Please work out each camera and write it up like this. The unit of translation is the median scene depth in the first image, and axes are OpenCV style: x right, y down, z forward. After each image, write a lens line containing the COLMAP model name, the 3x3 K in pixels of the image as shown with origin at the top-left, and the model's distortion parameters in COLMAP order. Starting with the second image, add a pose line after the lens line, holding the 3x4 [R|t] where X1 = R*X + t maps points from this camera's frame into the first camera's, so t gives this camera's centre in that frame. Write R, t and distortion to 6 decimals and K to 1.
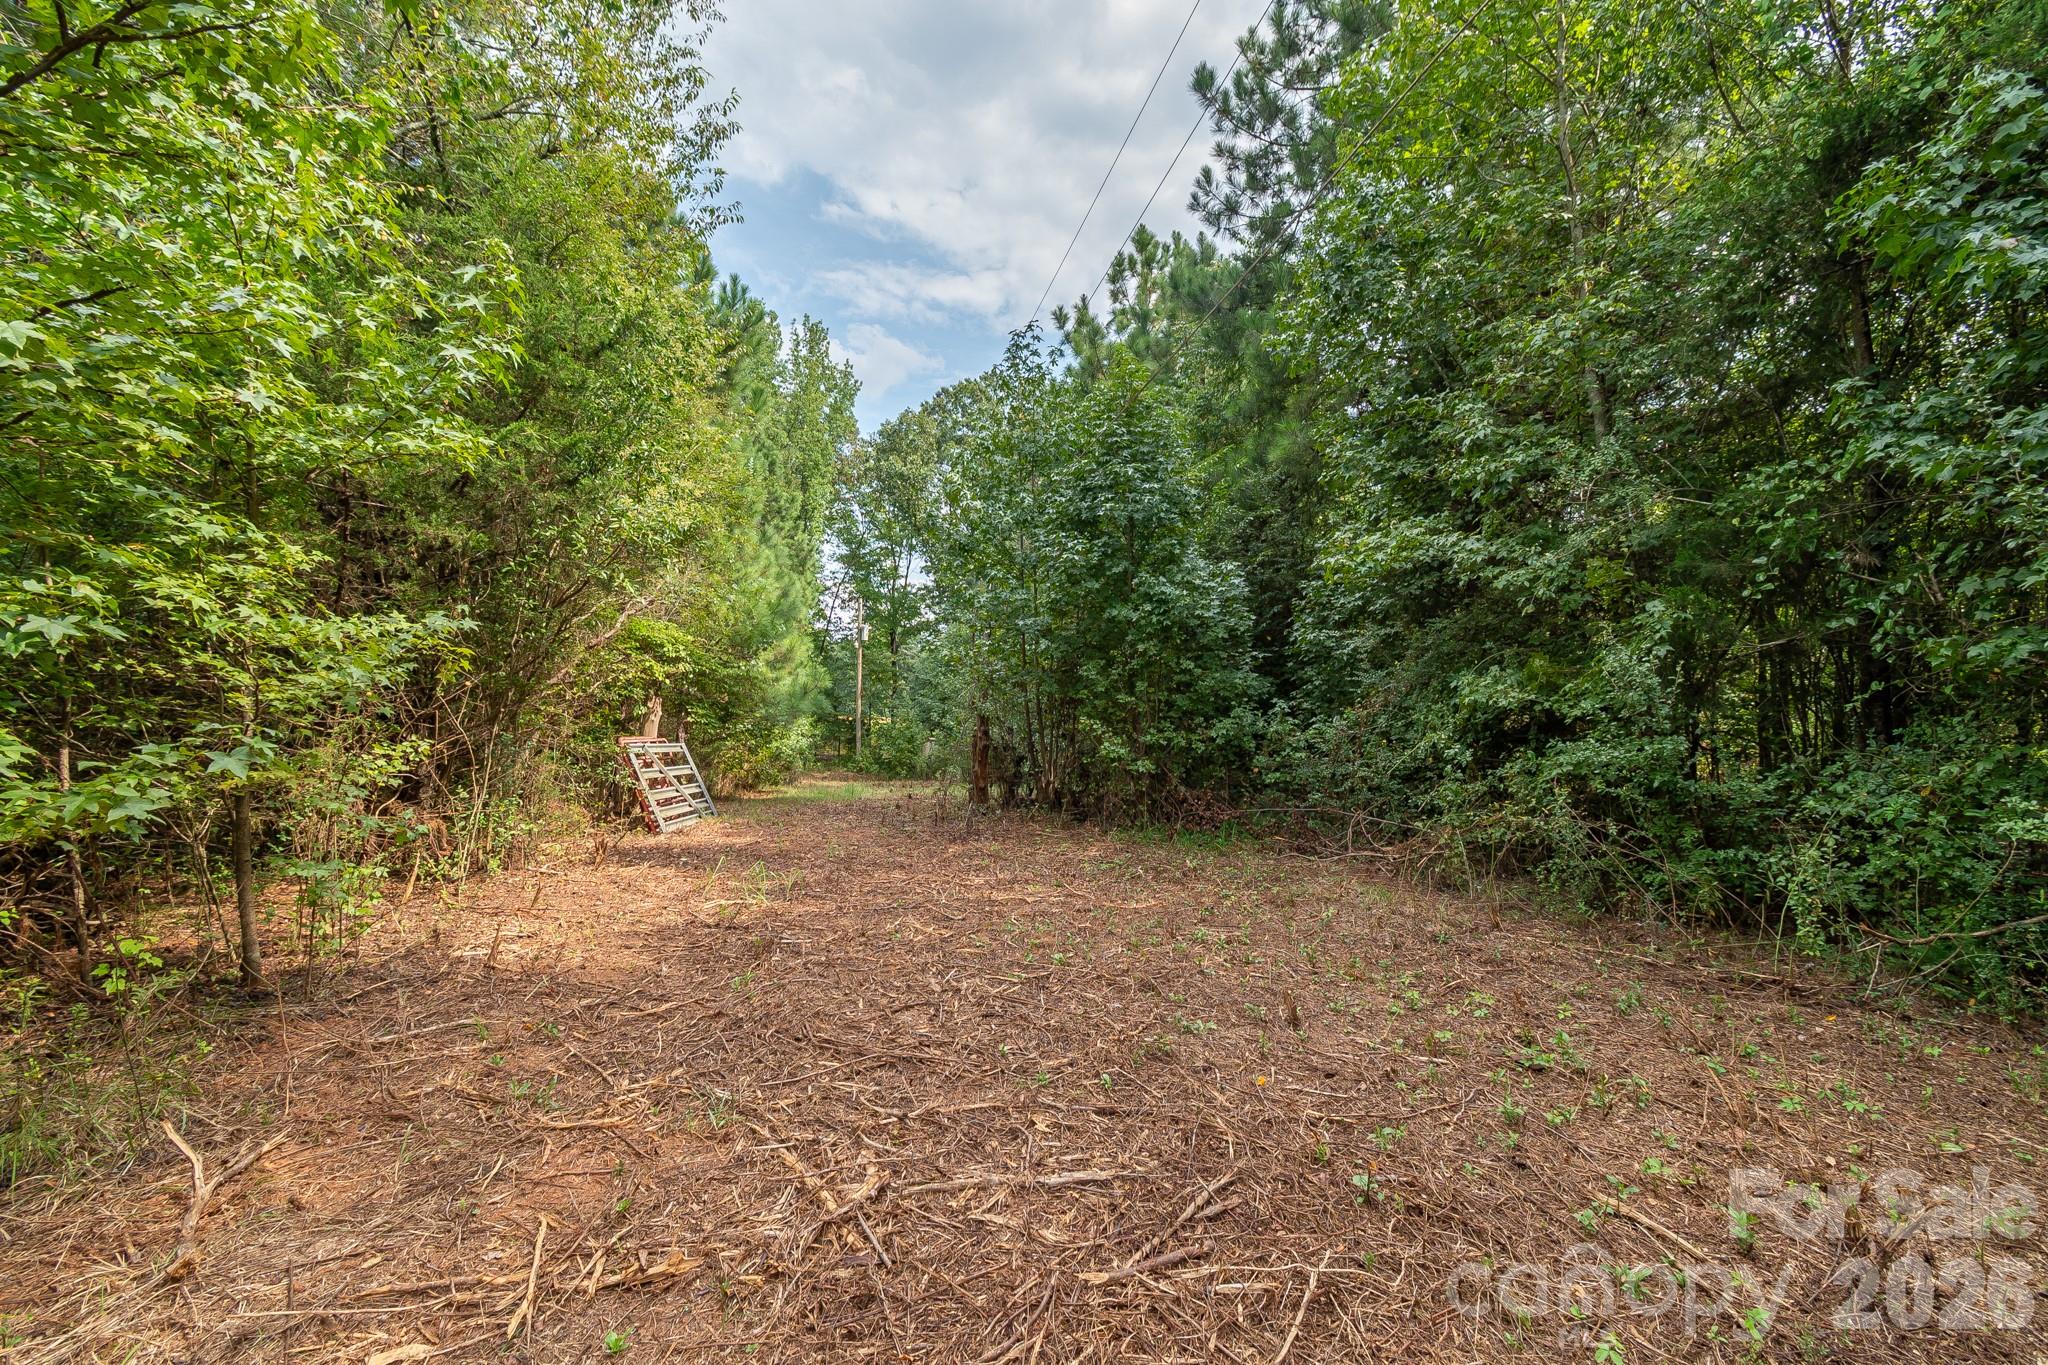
lens RADIAL K [[915.0, 0, 1025.5], [0, 915.0, 677.0], [0, 0, 1]] dist [0.010576, -0.003851]
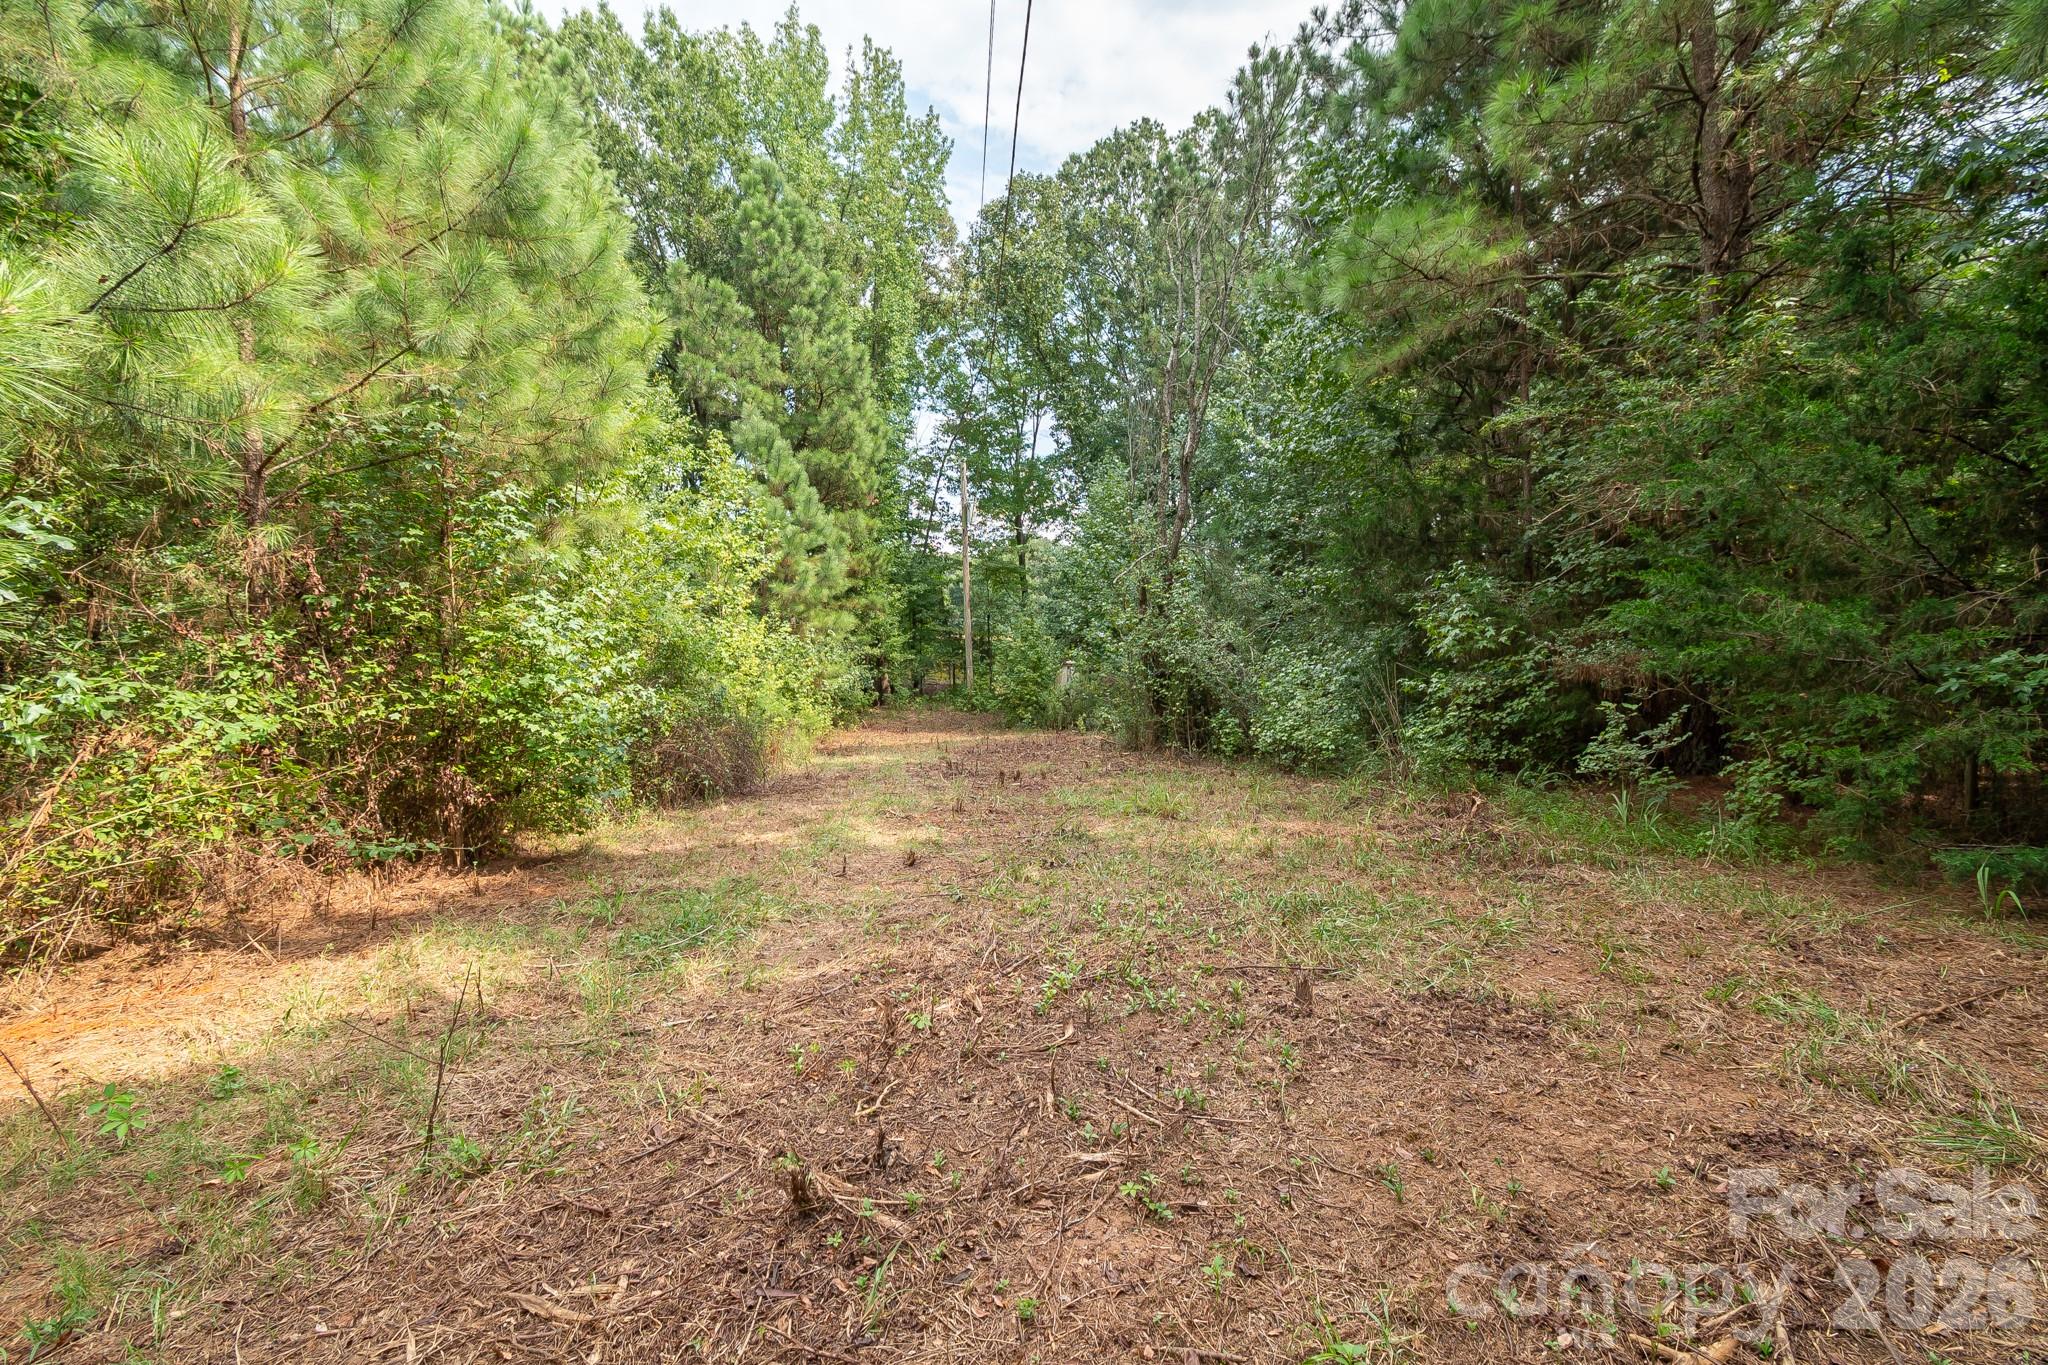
lens RADIAL K [[915.0, 0, 1025.5], [0, 915.0, 677.0], [0, 0, 1]] dist [0.010576, -0.003851]
pose [[0.986901, -0.022172, -0.159797, -0.023809], [0.036359, 0.995596, 0.086411, 0.016135], [0.157178, -0.091089, 0.983361, 0.278066]]
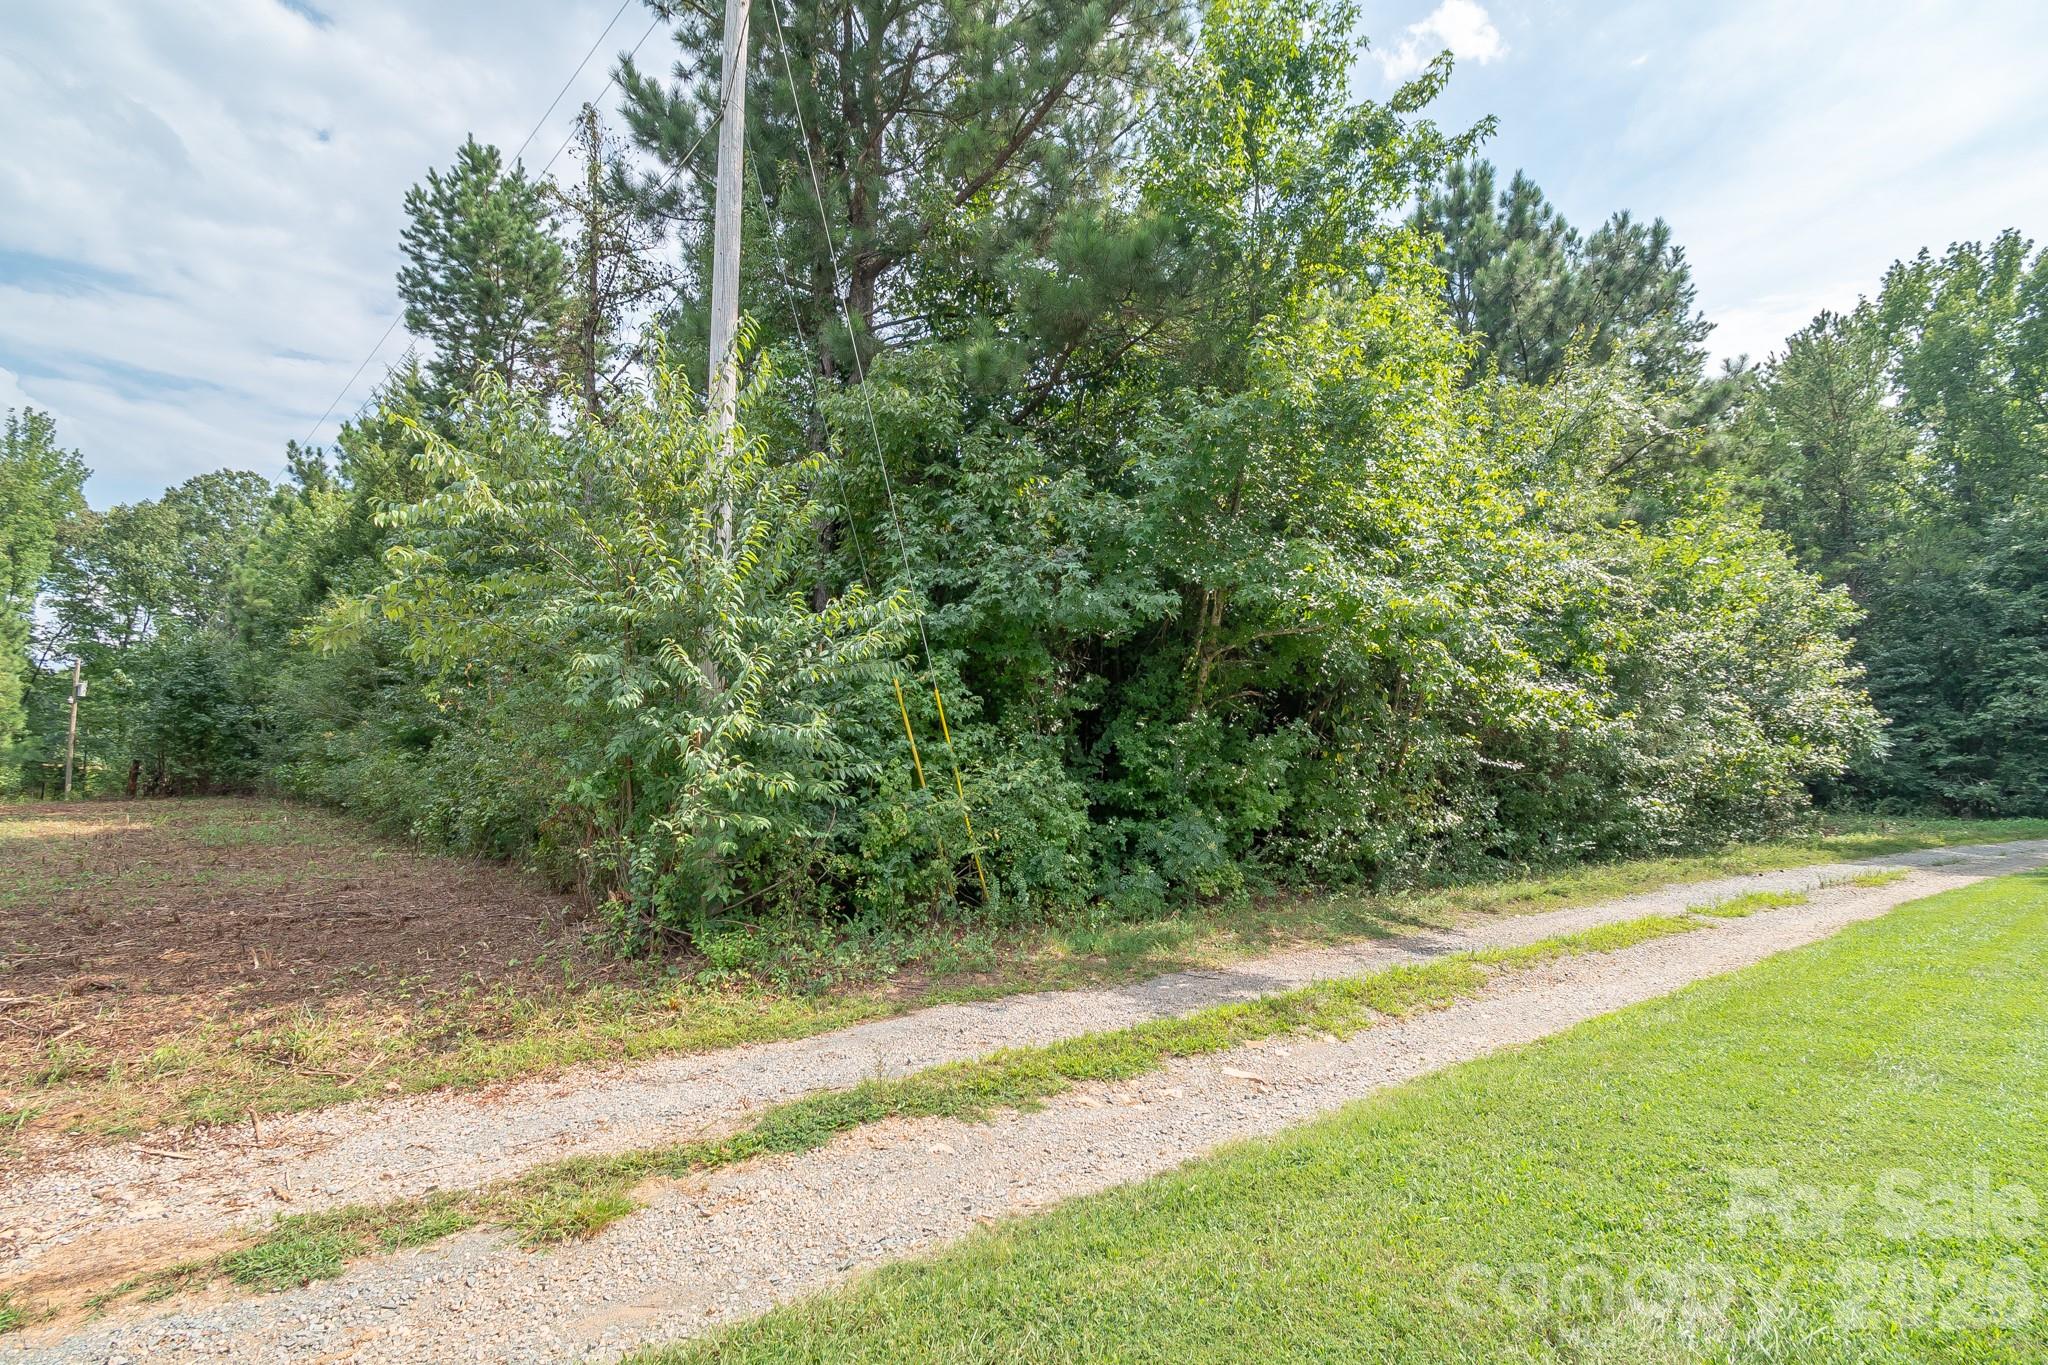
lens RADIAL K [[915.0, 0, 1025.5], [0, 915.0, 677.0], [0, 0, 1]] dist [0.010576, -0.003851]
pose [[0.815468, 0.039656, 0.577442, 0.106190], [-0.013857, 0.998702, -0.049016, -0.021381], [-0.578636, 0.031970, 0.814959, -0.550056]]
